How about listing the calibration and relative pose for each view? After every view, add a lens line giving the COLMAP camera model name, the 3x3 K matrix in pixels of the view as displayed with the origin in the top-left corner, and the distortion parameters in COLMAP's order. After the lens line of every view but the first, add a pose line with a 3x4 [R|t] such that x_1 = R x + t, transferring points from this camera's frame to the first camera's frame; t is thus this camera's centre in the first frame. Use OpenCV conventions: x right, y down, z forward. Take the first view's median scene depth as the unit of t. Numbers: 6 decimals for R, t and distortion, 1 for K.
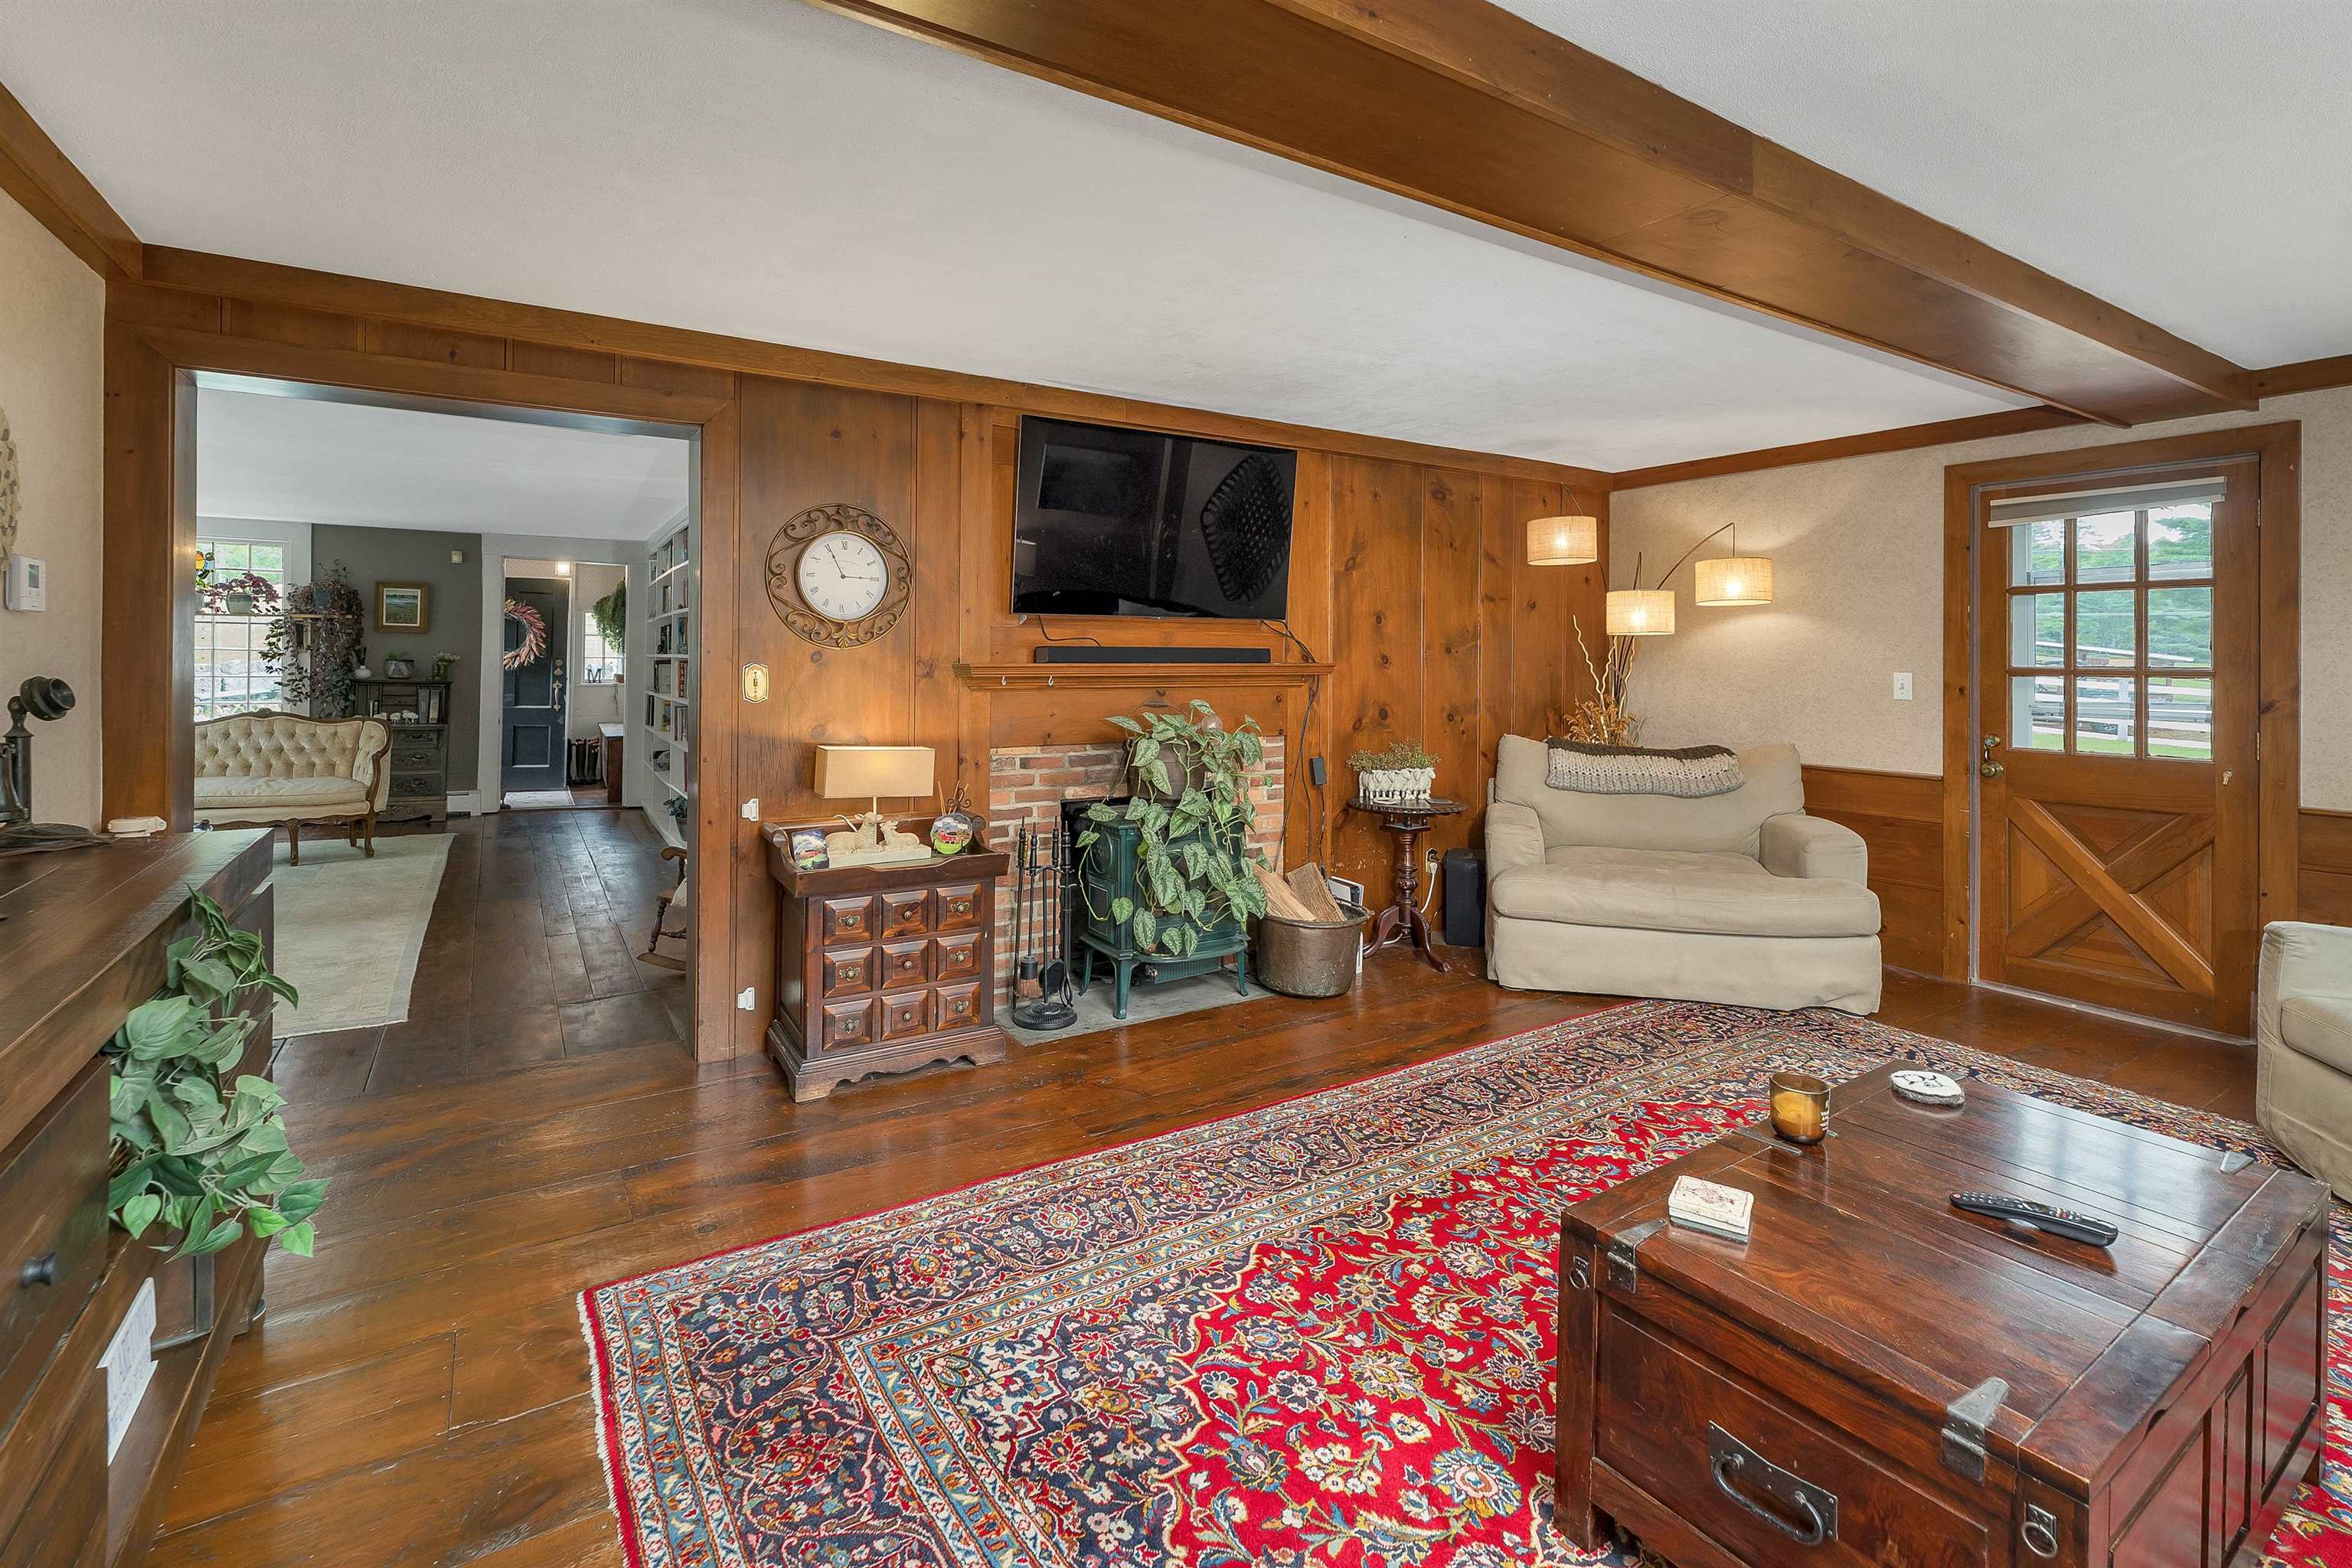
lens RADIAL K [[1068.0, 0, 1174.4], [0, 1068.0, 660.2], [0, 0, 1]] dist [0.002689, 0.000126]
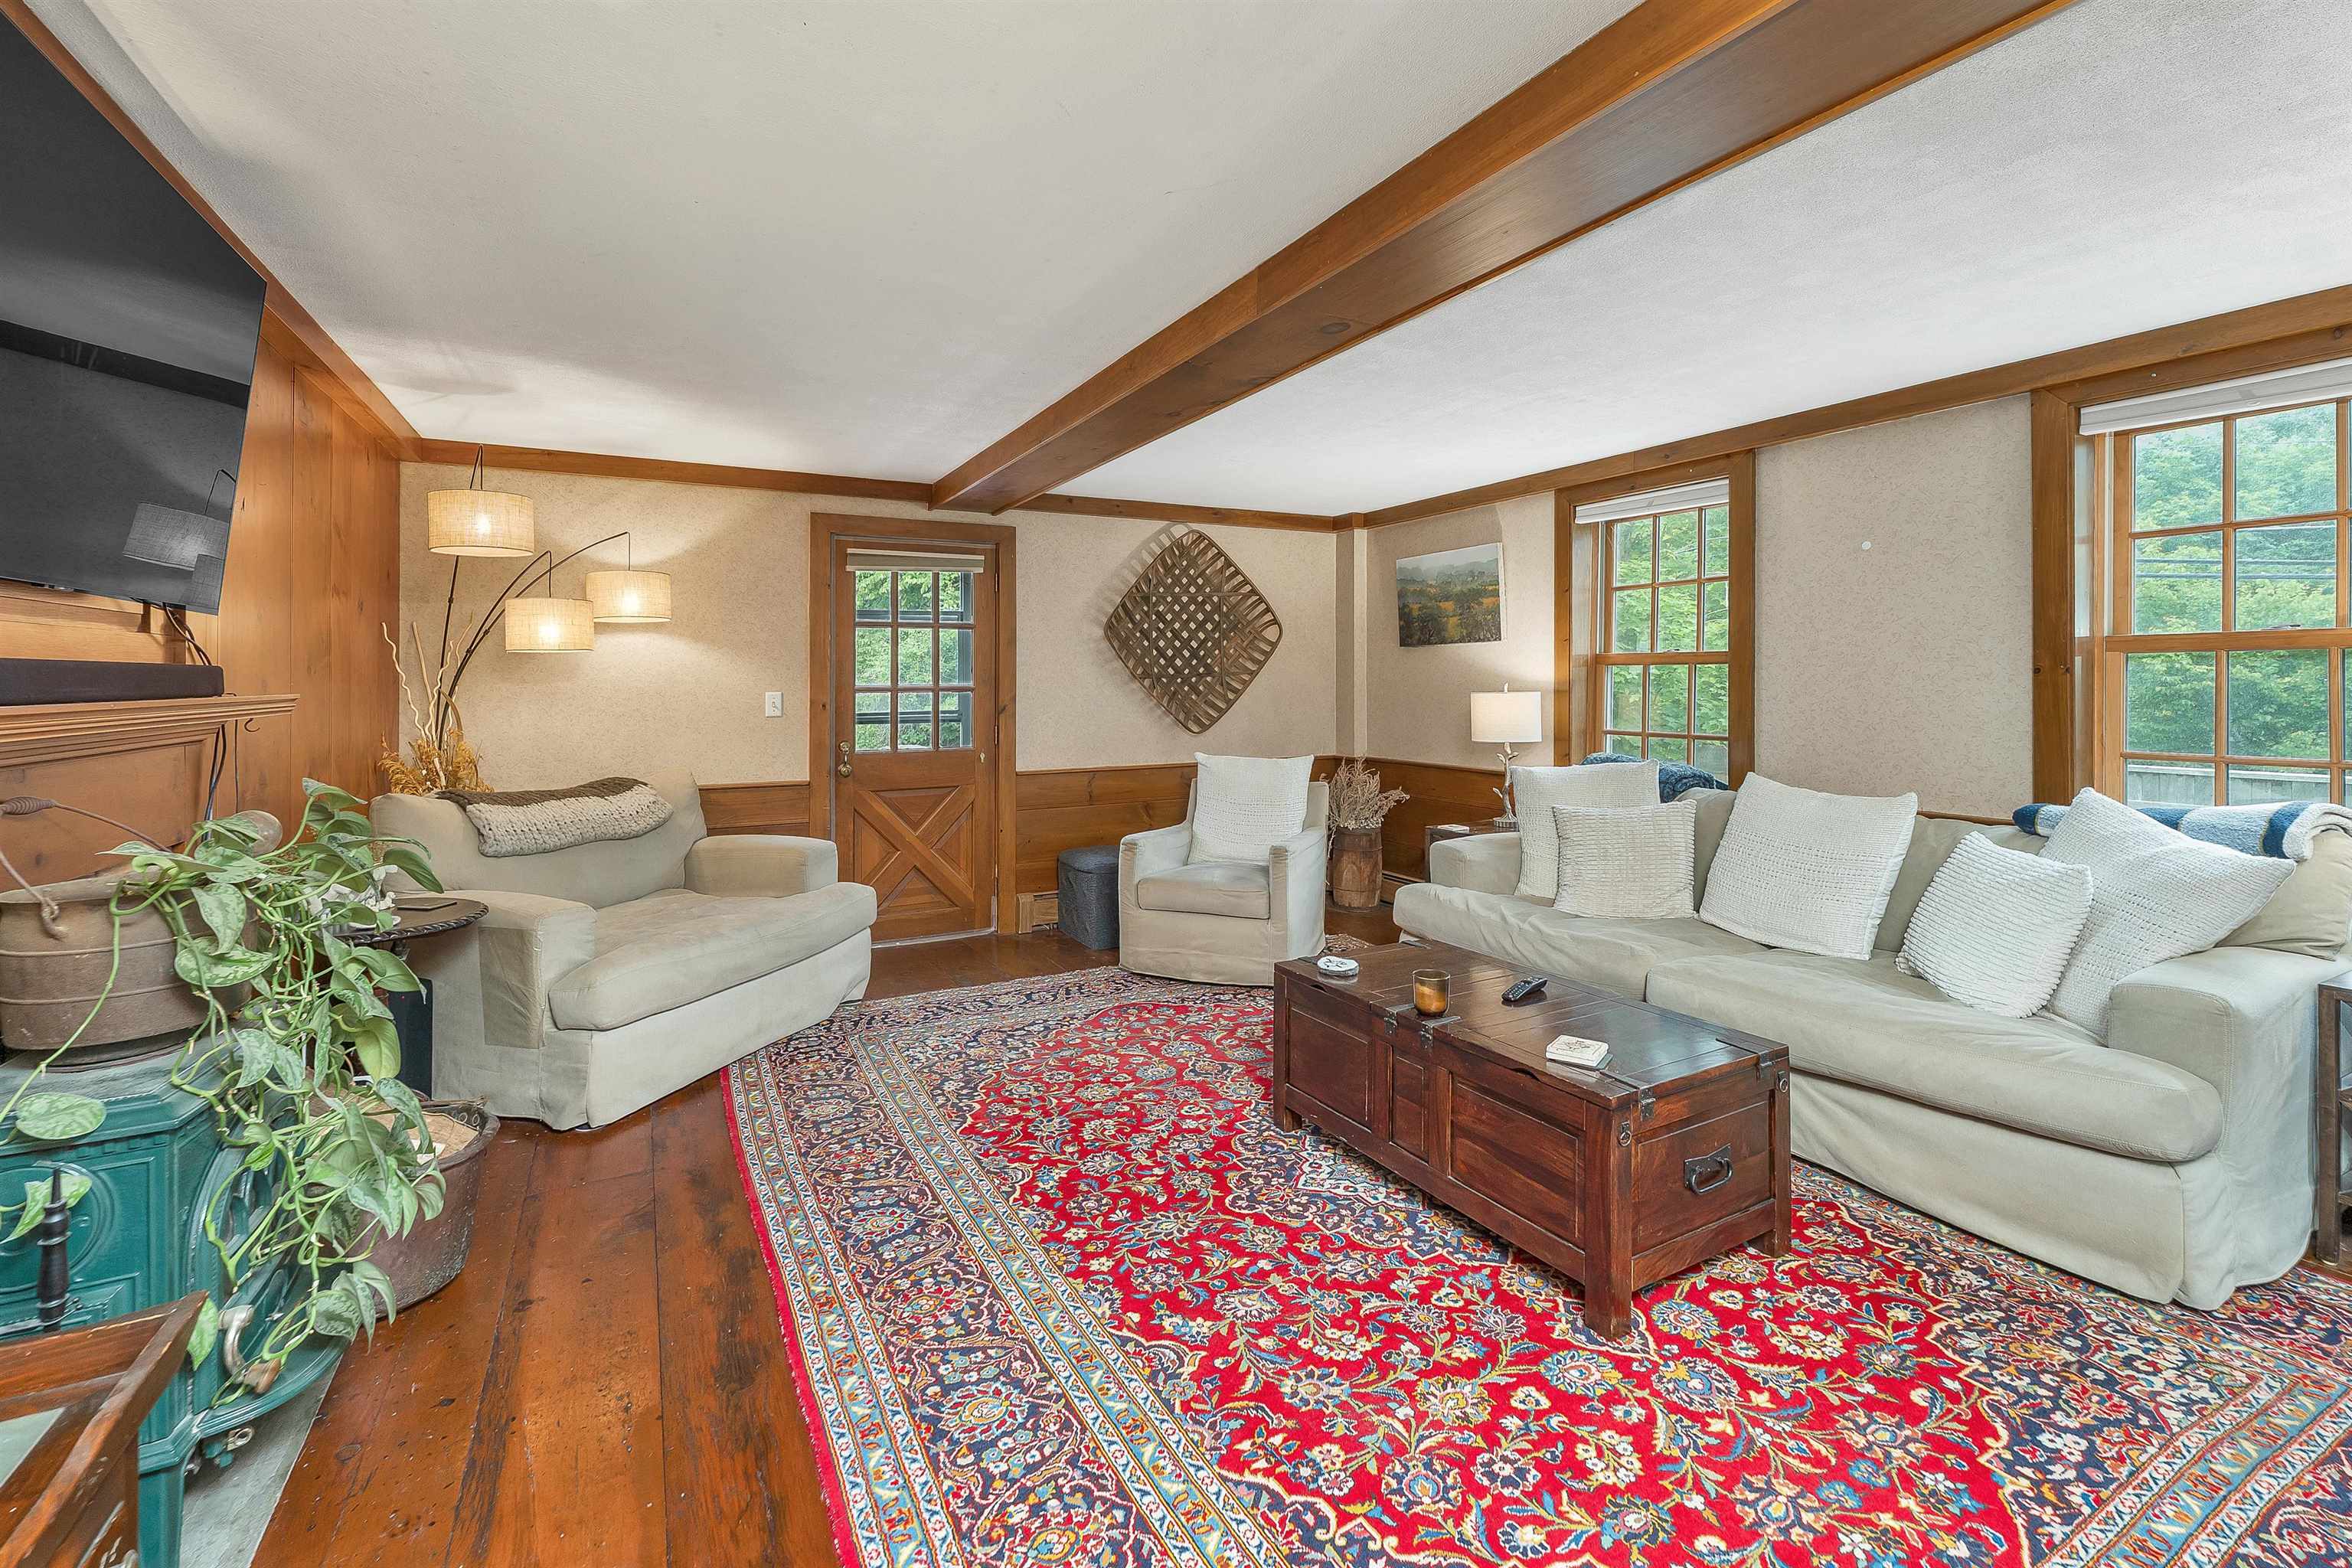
lens RADIAL K [[1010.9, 0, 1165.4], [0, 1010.9, 692.4], [0, 0, 1]] dist [0.000626, -0.000622]
pose [[0.082953, -0.019777, 0.996357, -0.592512], [0.006407, 0.999793, 0.019312, -0.009966], [-0.996533, 0.004781, 0.083062, 0.934943]]
